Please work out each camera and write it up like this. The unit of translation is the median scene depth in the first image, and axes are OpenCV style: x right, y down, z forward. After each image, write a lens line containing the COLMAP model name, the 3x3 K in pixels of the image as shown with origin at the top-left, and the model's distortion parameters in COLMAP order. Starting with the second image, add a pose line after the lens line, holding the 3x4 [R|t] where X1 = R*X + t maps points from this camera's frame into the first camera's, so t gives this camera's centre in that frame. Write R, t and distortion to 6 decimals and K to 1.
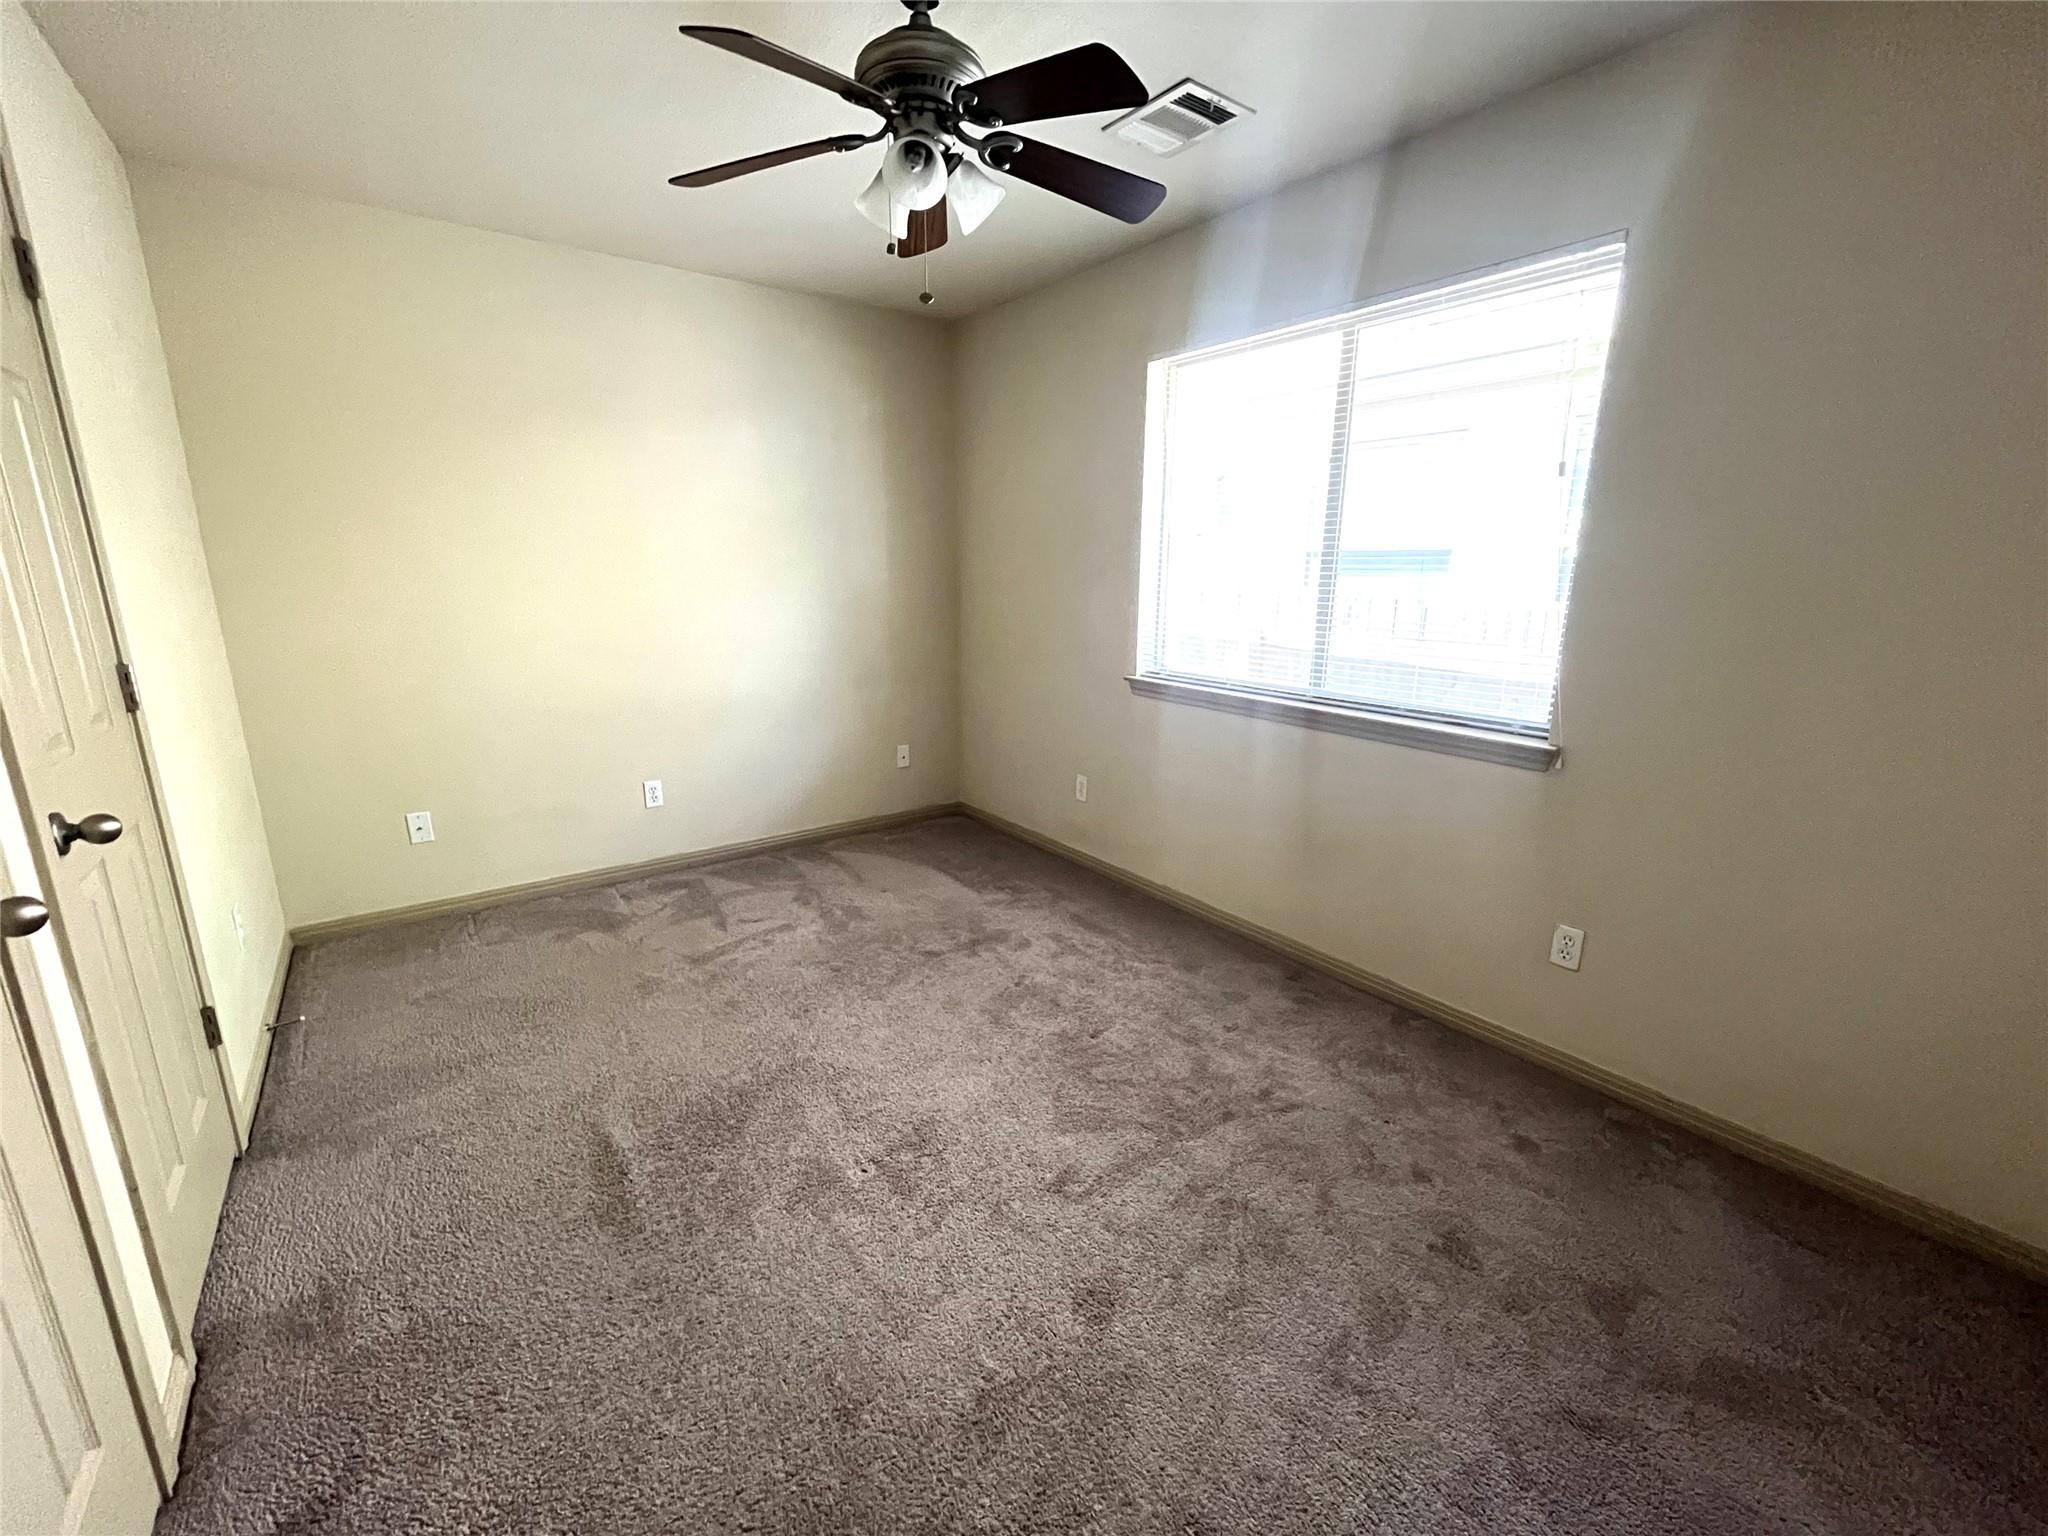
lens RADIAL K [[838.1, 0, 1020.0], [0, 838.1, 767.2], [0, 0, 1]] dist [-0.000421, -0.000112]
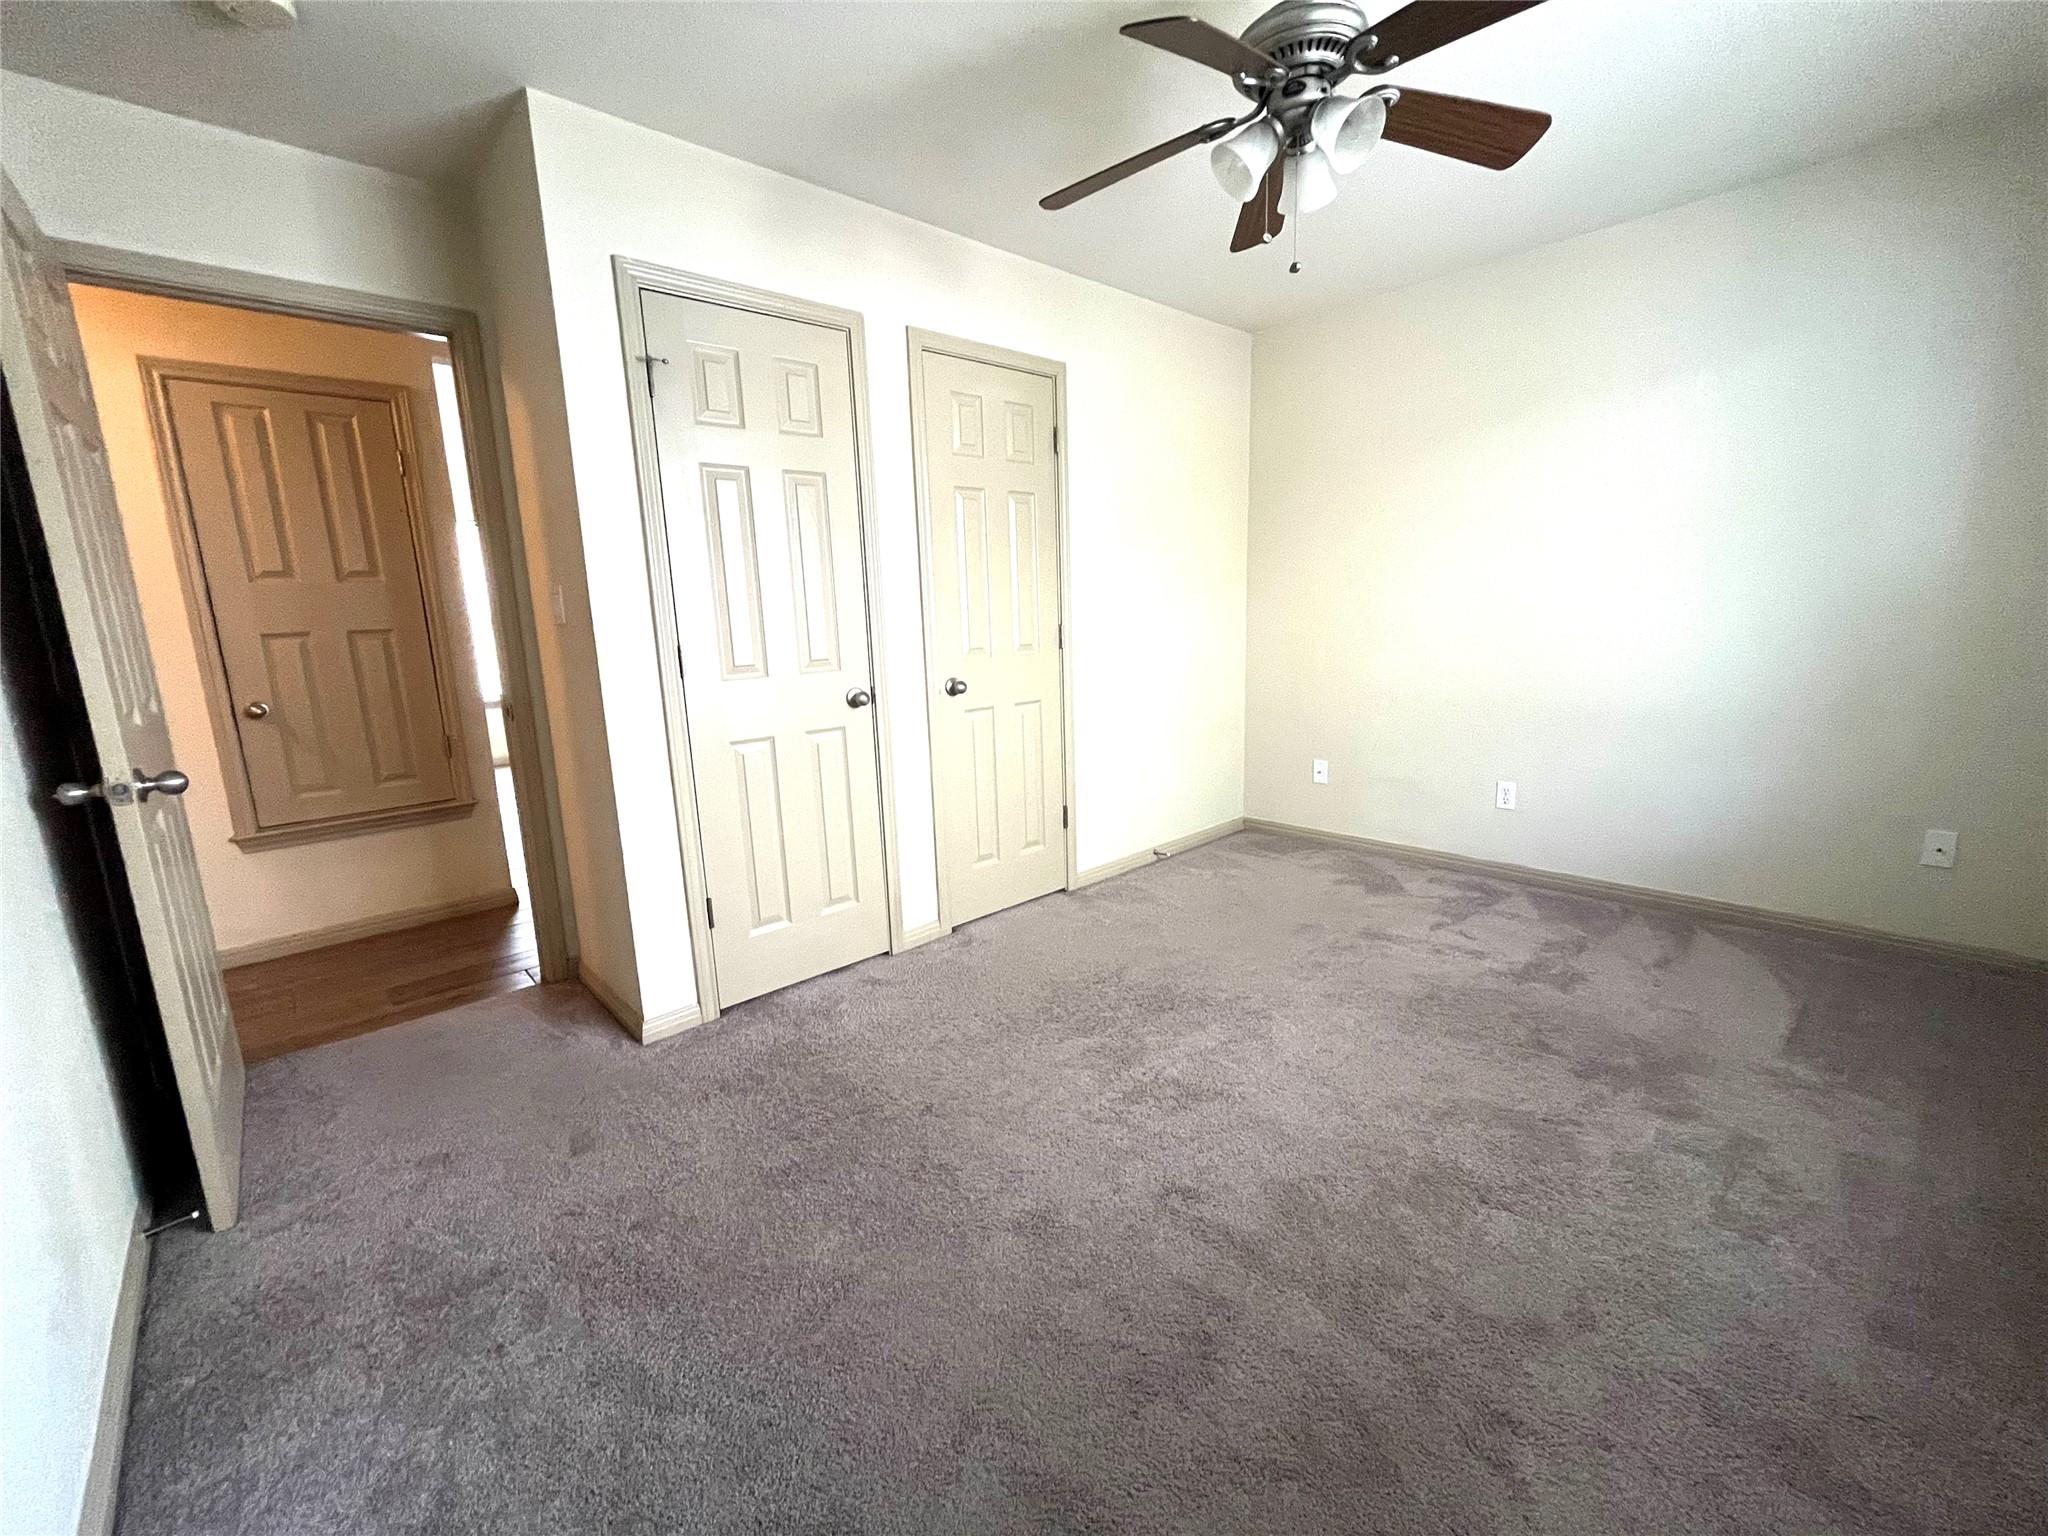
lens RADIAL K [[838.1, 0, 1020.0], [0, 838.1, 767.2], [0, 0, 1]] dist [-0.000421, -0.000112]
pose [[0.103160, 0.176883, -0.978811, 0.502834], [-0.197457, 0.968118, 0.154140, -0.042720], [0.974869, 0.177372, 0.134798, 0.356699]]
